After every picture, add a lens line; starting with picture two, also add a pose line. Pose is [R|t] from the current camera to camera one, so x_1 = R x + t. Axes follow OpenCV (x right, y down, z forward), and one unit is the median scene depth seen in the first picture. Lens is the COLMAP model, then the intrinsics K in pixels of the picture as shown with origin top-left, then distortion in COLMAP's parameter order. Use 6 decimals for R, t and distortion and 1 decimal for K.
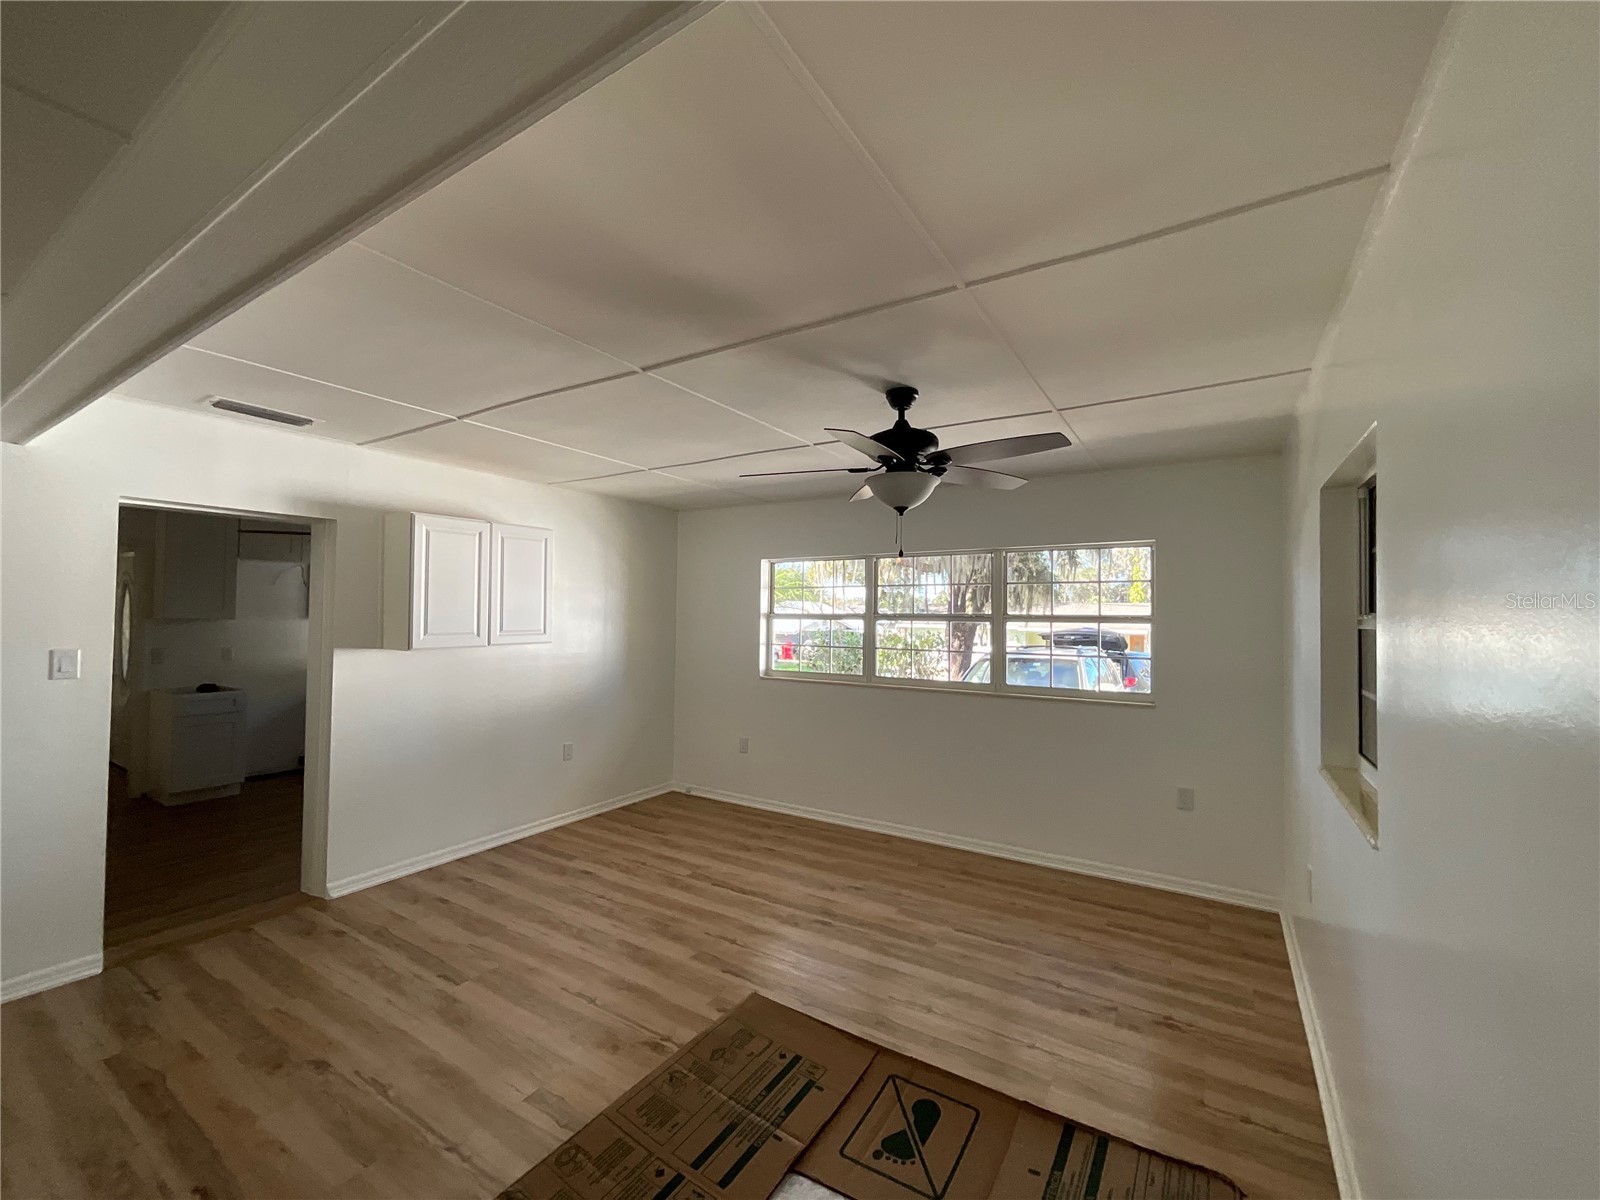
lens RADIAL K [[653.6, 0, 800.0], [0, 653.6, 600.0], [0, 0, 1]] dist [0.002110, 0.000851]
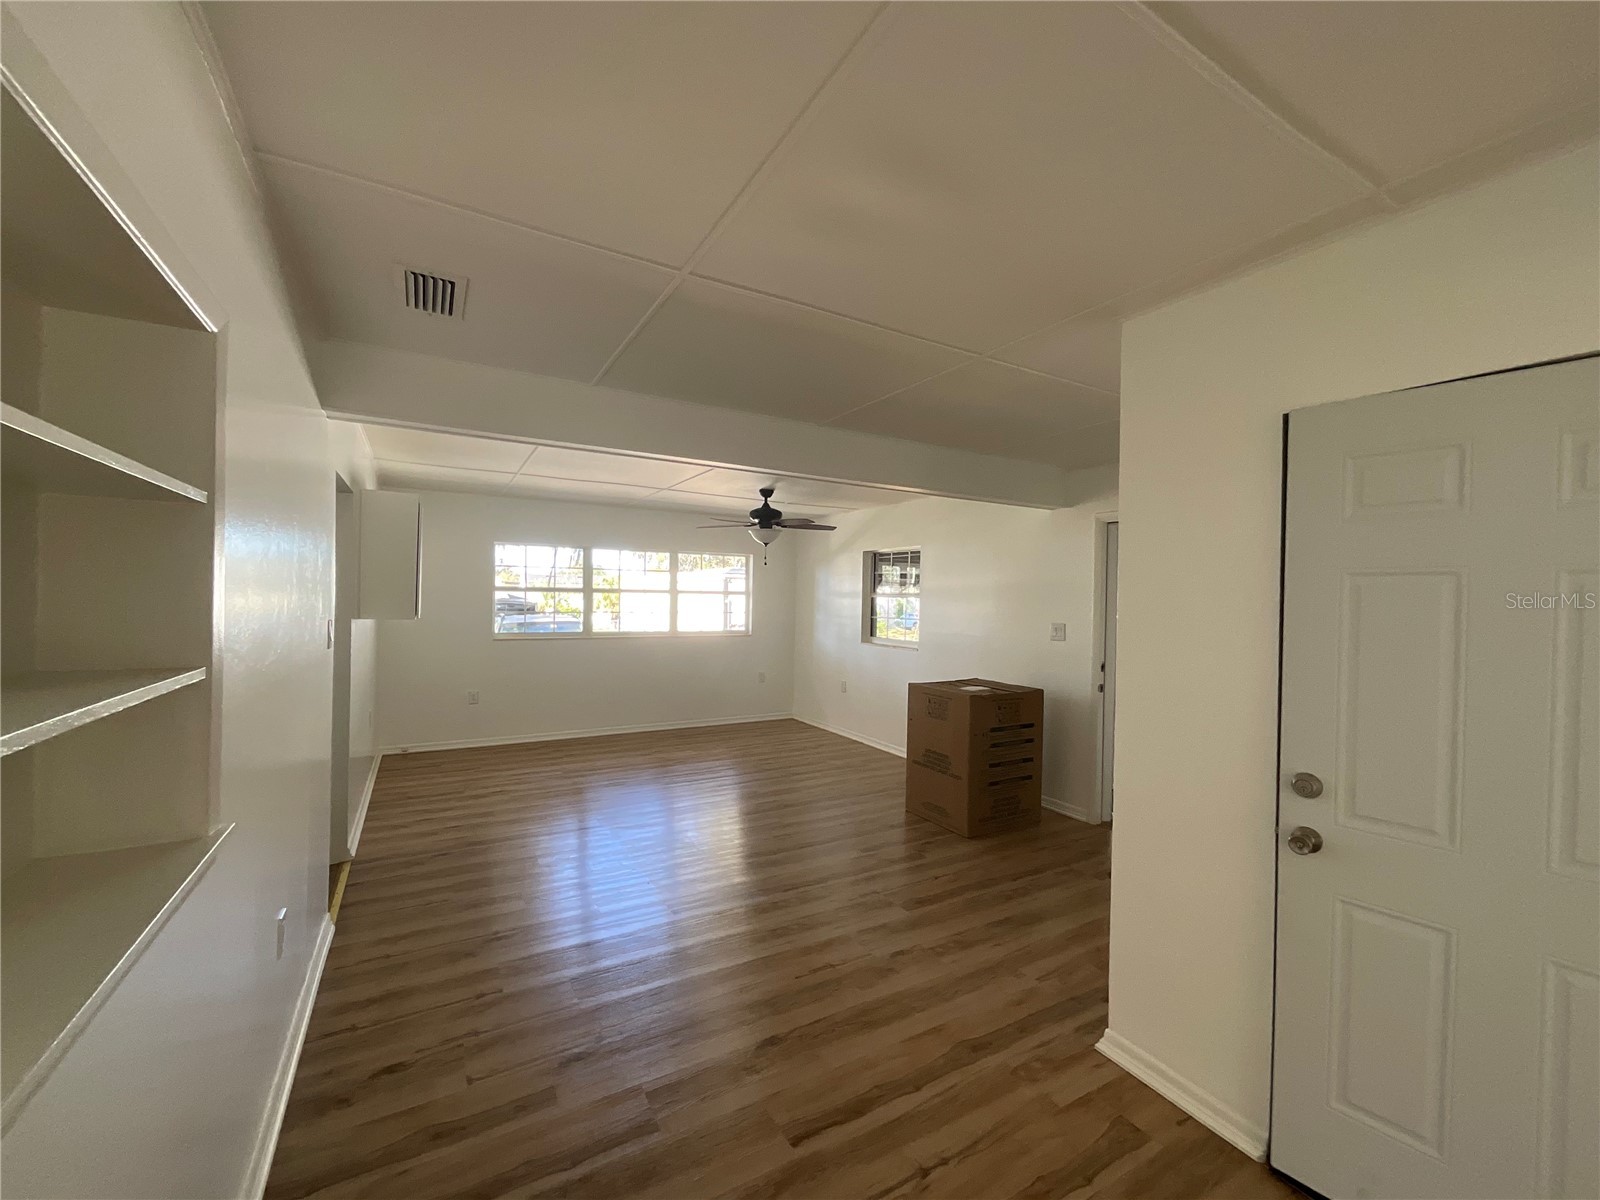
lens RADIAL K [[653.6, 0, 800.0], [0, 653.6, 600.0], [0, 0, 1]] dist [0.002110, 0.000851]
pose [[0.468434, -0.007640, 0.883466, -1.173627], [-0.033624, 0.999084, 0.026468, -0.008721], [-0.882859, -0.042104, 0.467748, -0.095813]]
